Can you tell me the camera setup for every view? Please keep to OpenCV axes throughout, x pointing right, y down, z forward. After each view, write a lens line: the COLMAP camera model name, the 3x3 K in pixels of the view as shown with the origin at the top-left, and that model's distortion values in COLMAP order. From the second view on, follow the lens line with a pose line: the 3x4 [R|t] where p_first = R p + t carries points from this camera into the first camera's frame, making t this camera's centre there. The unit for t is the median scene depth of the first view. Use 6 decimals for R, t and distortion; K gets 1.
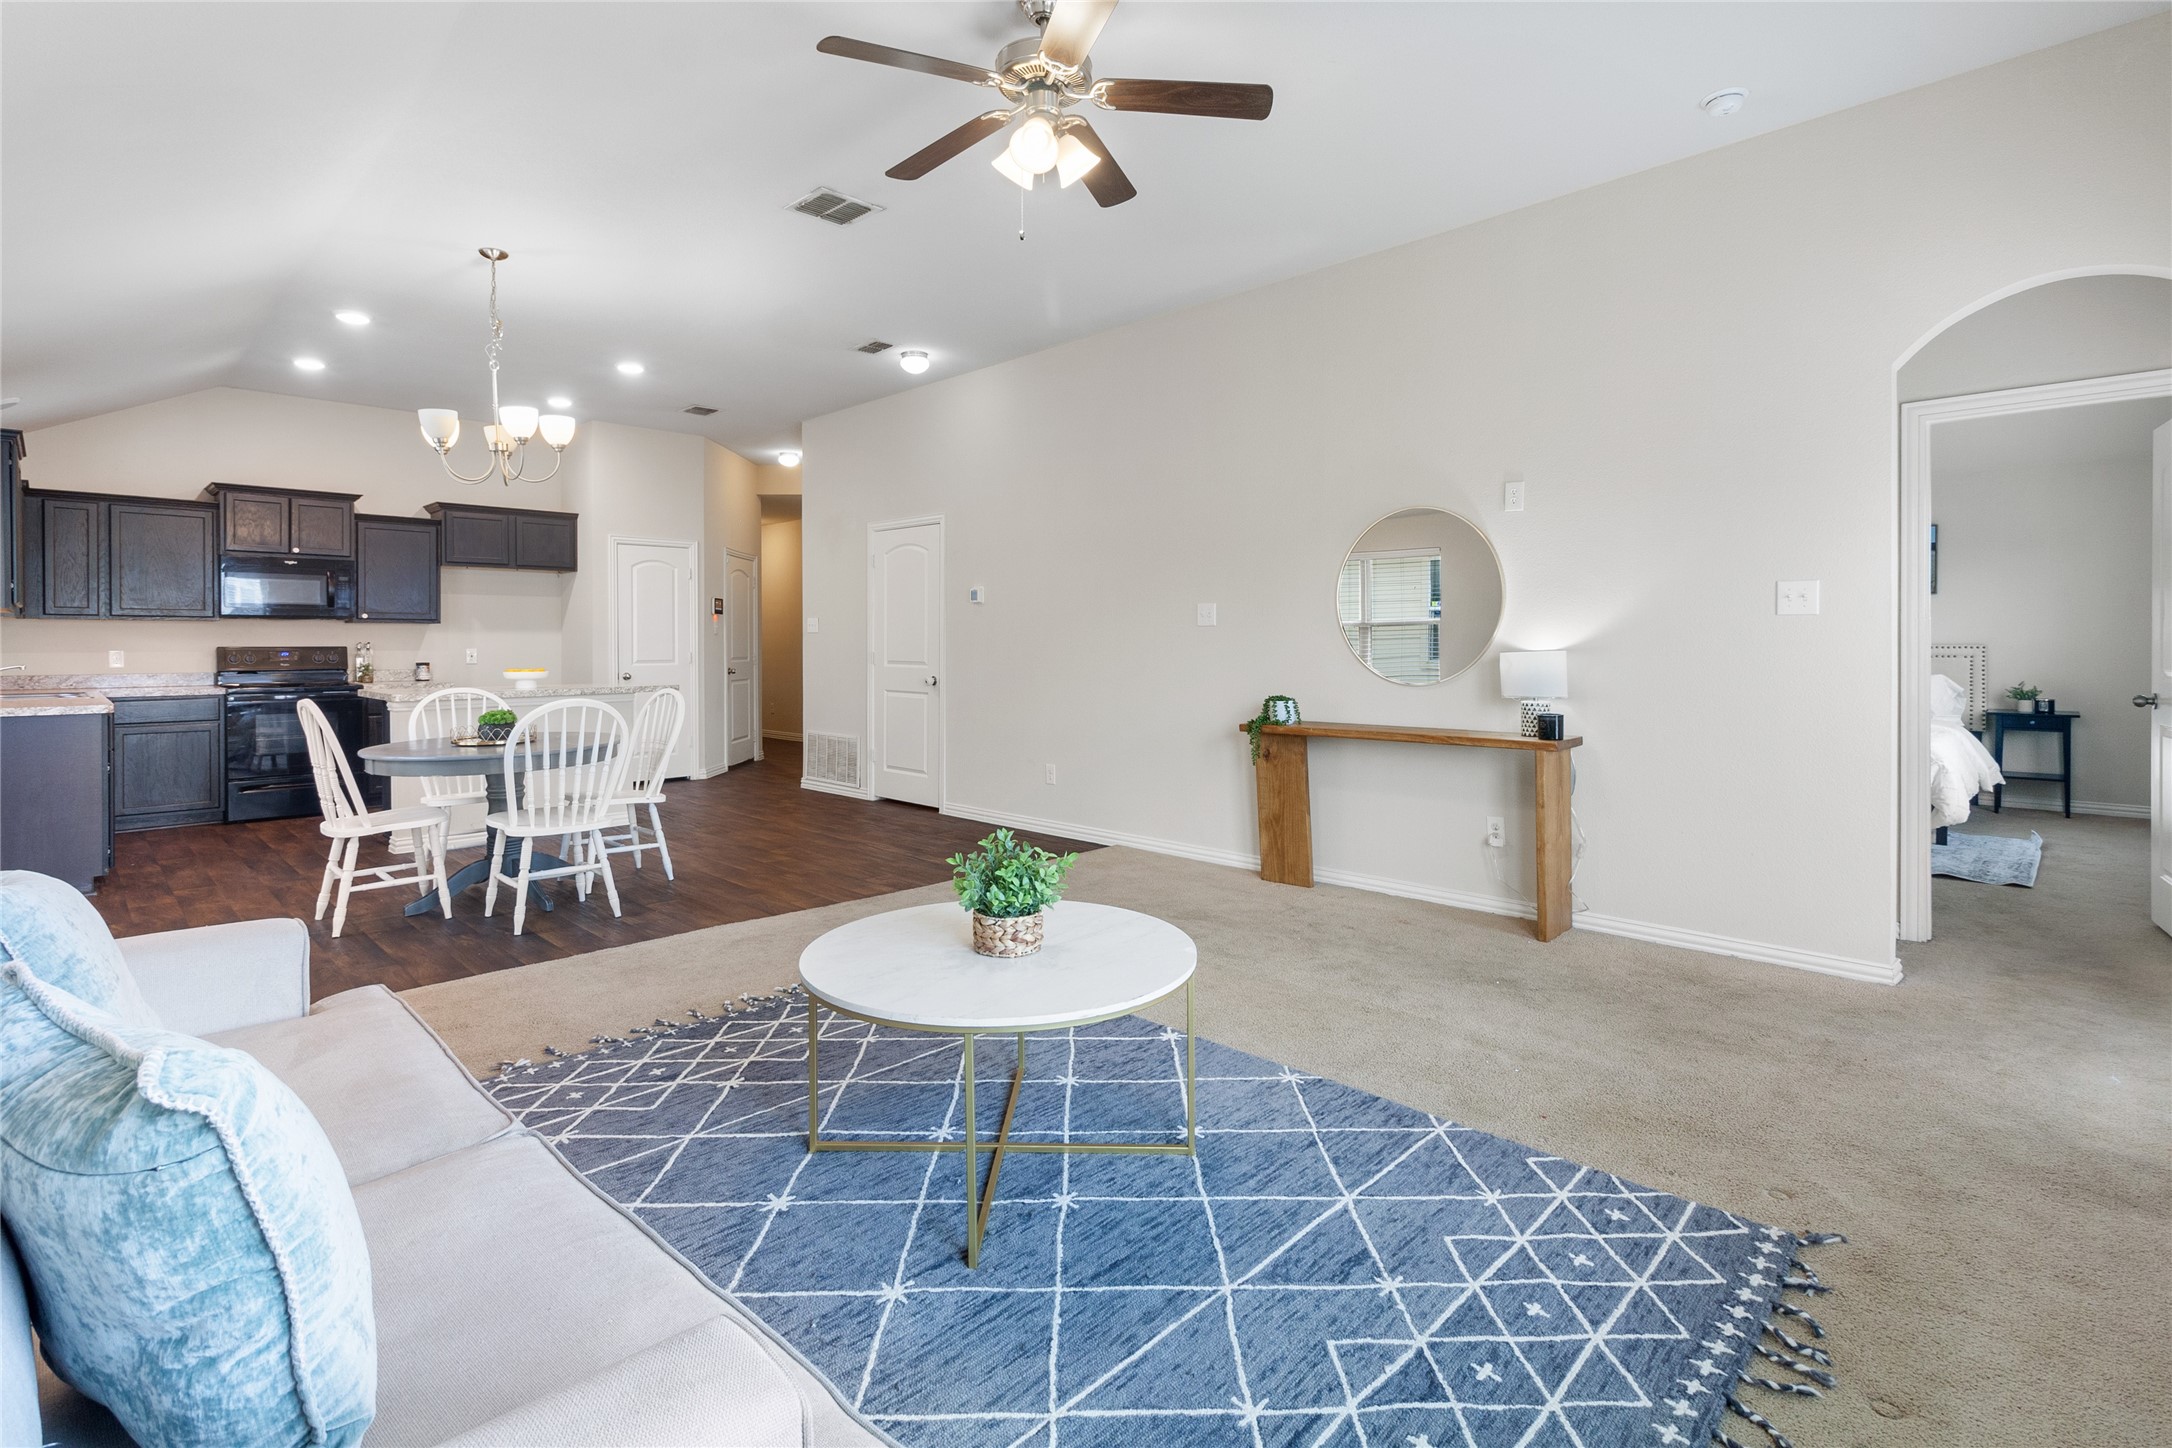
lens RADIAL K [[1024.8, 0, 1093.3], [0, 1024.8, 644.5], [0, 0, 1]] dist [0.000745, 0.000486]
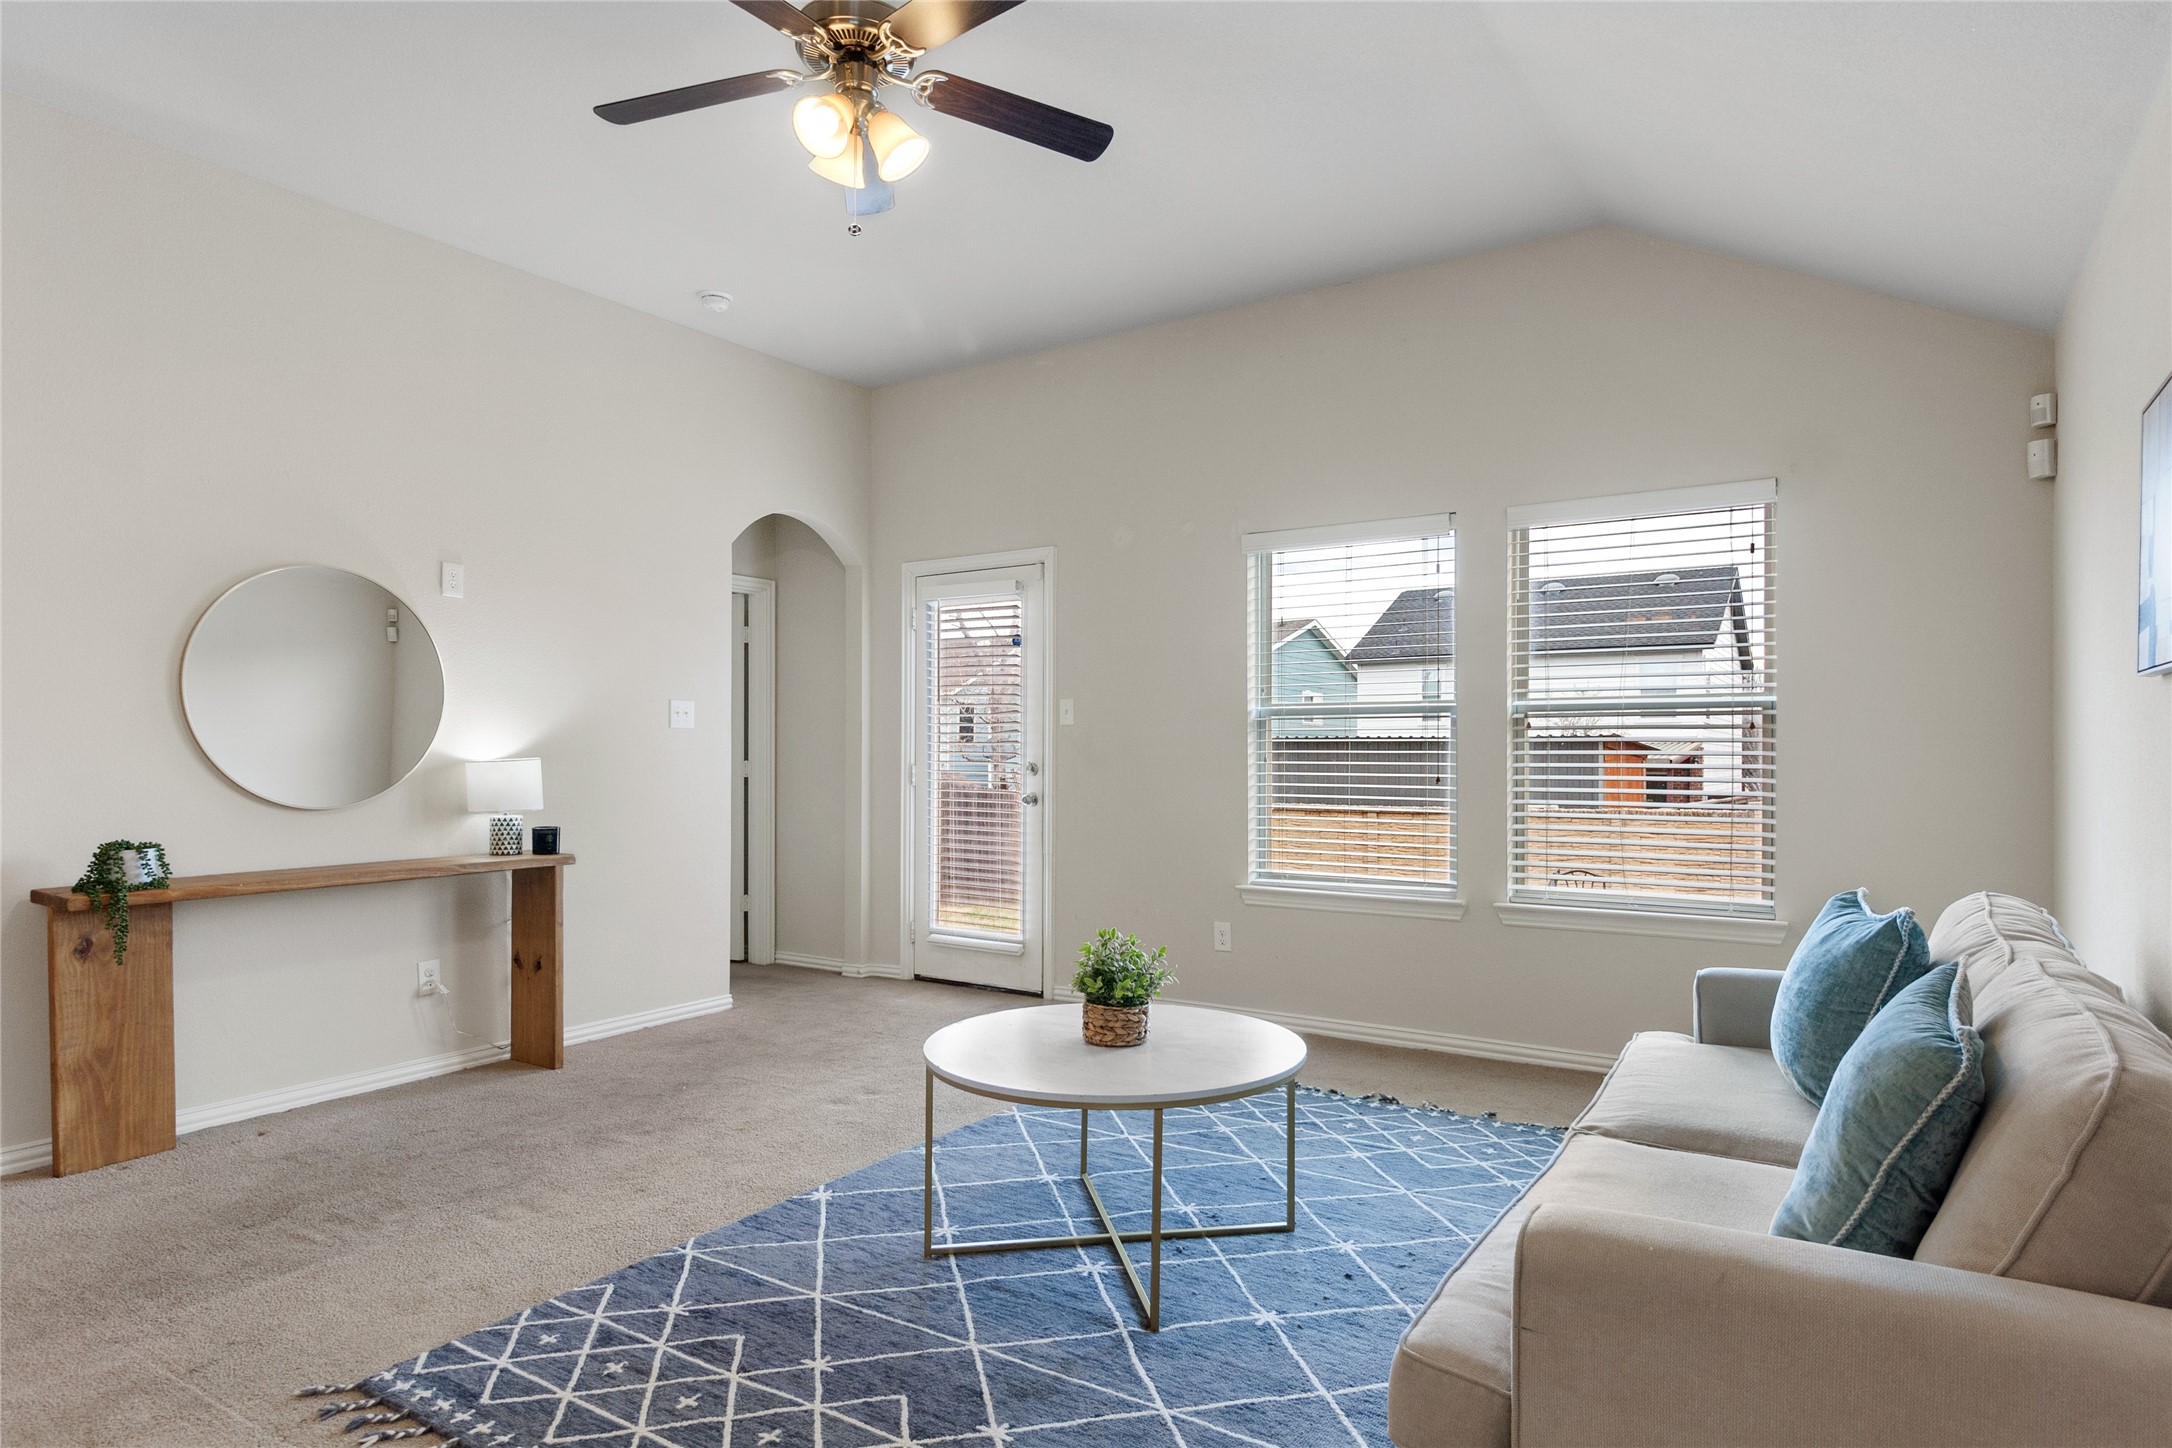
lens RADIAL K [[1218.1, 0, 1089.7], [0, 1218.1, 754.8], [0, 0, 1]] dist [0.001356, 0.000329]
pose [[-0.190511, 0.001401, 0.981684, -0.462816], [0.005740, 0.999983, -0.000313, 0.003092], [-0.981668, 0.005575, -0.190515, 0.453078]]
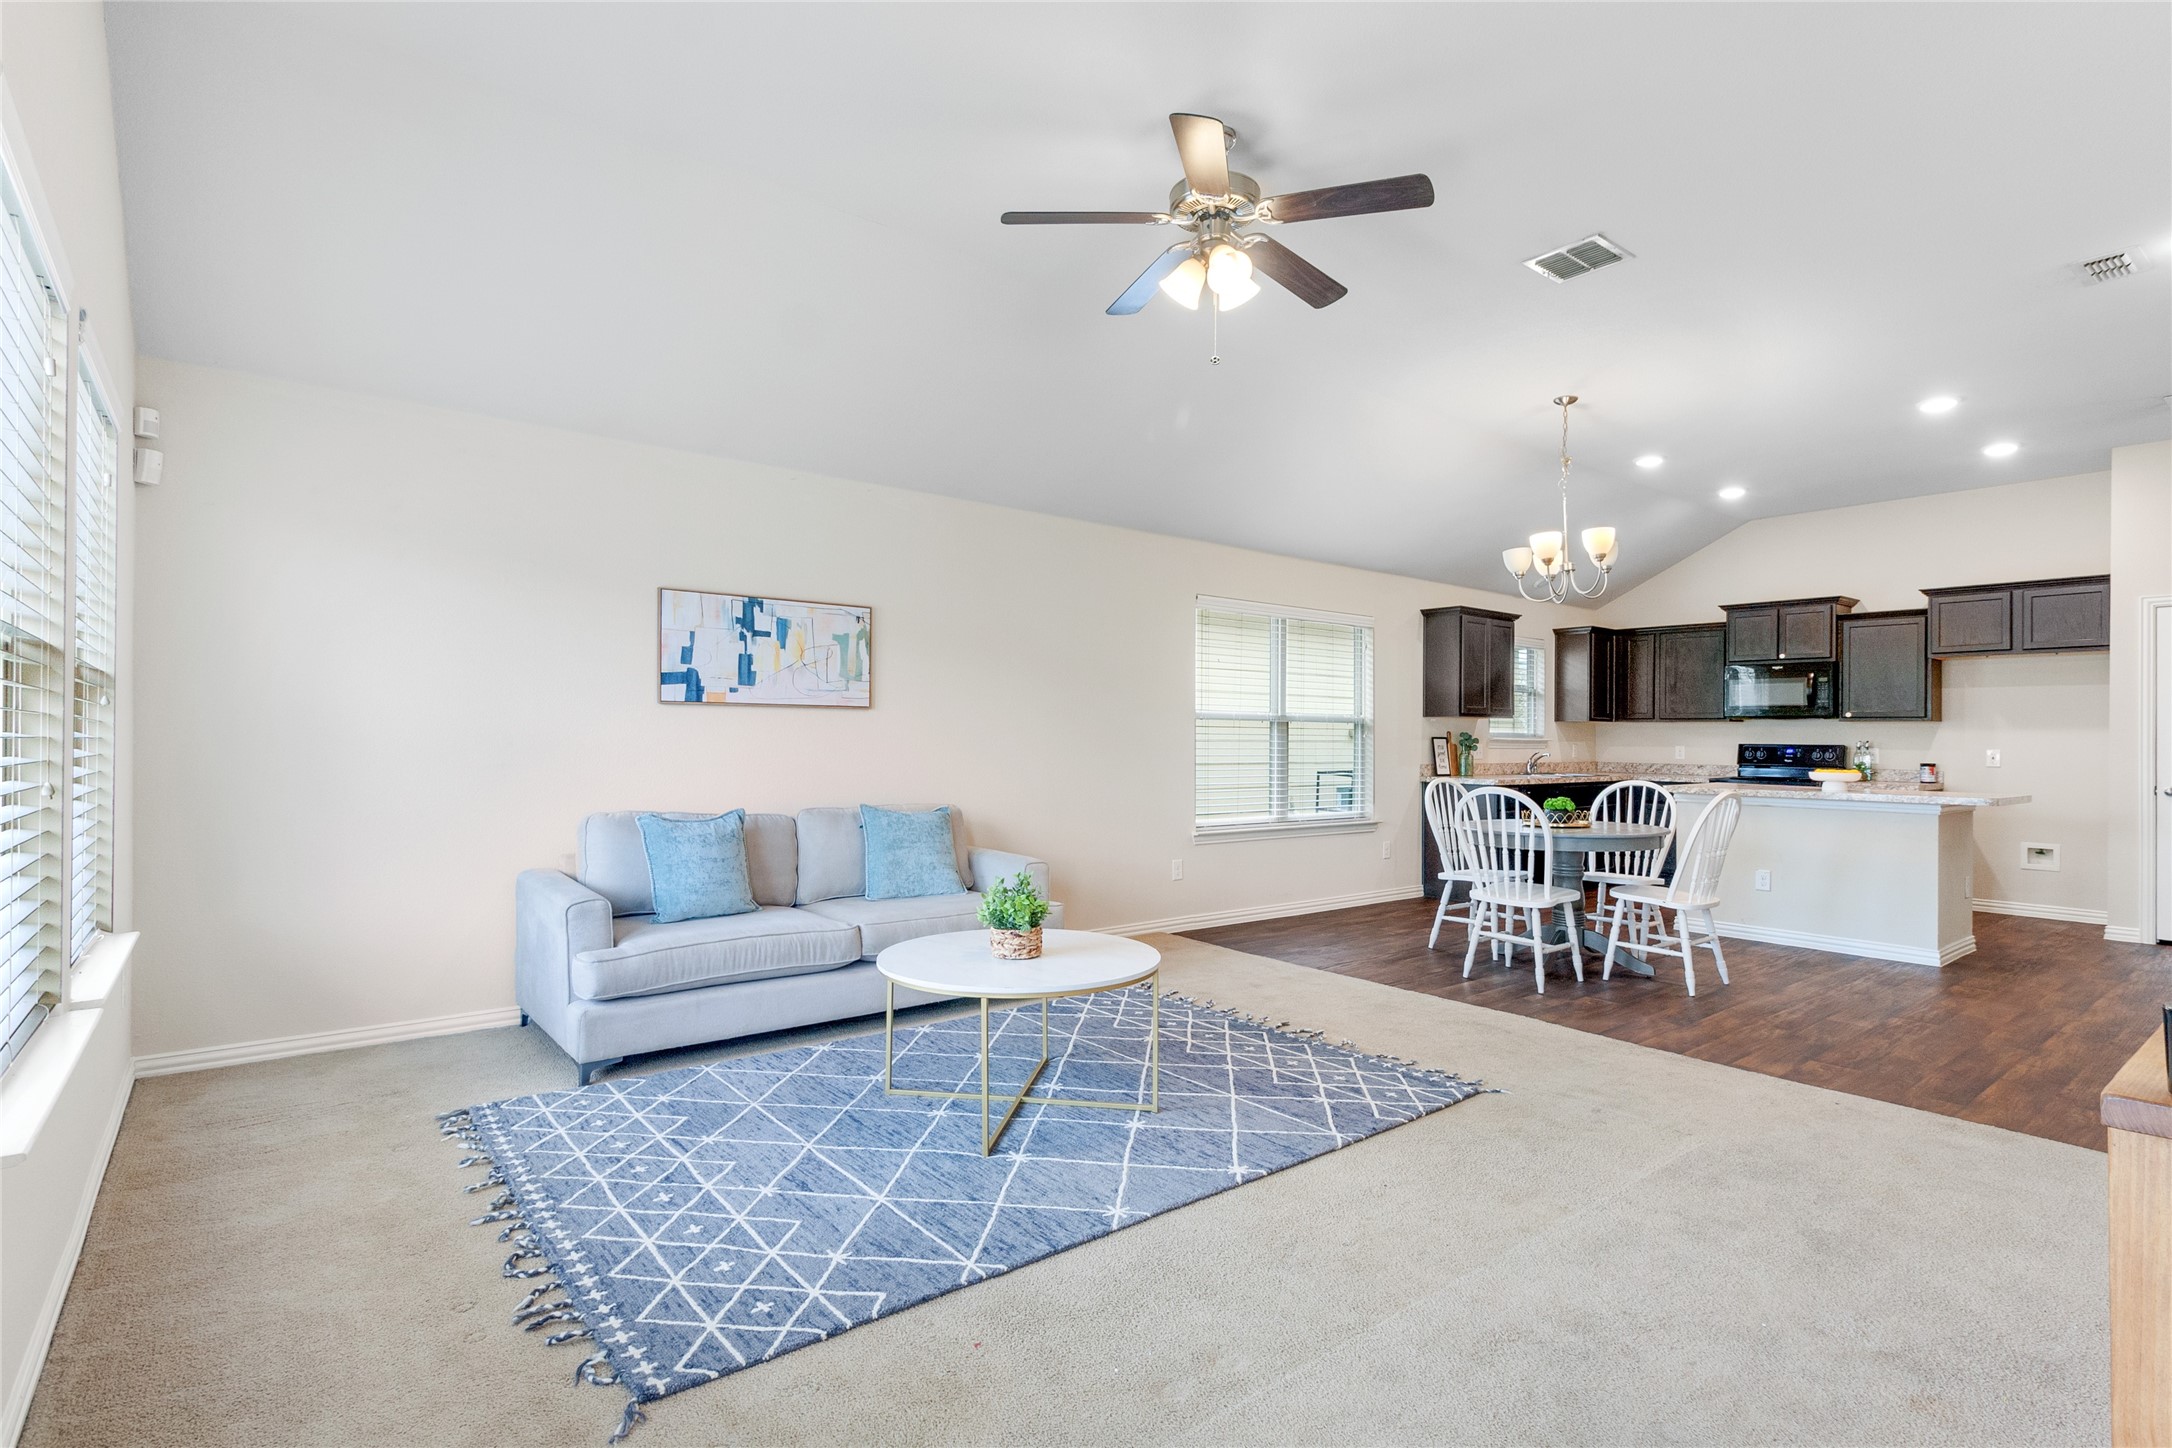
lens RADIAL K [[1058.9, 0, 1101.5], [0, 1058.9, 731.1], [0, 0, 1]] dist [0.001678, 0.000416]
pose [[-0.113561, -0.002861, -0.993527, 0.476768], [-0.011734, 0.999930, -0.001539, -0.001604], [0.993462, 0.011483, -0.113586, 0.458074]]
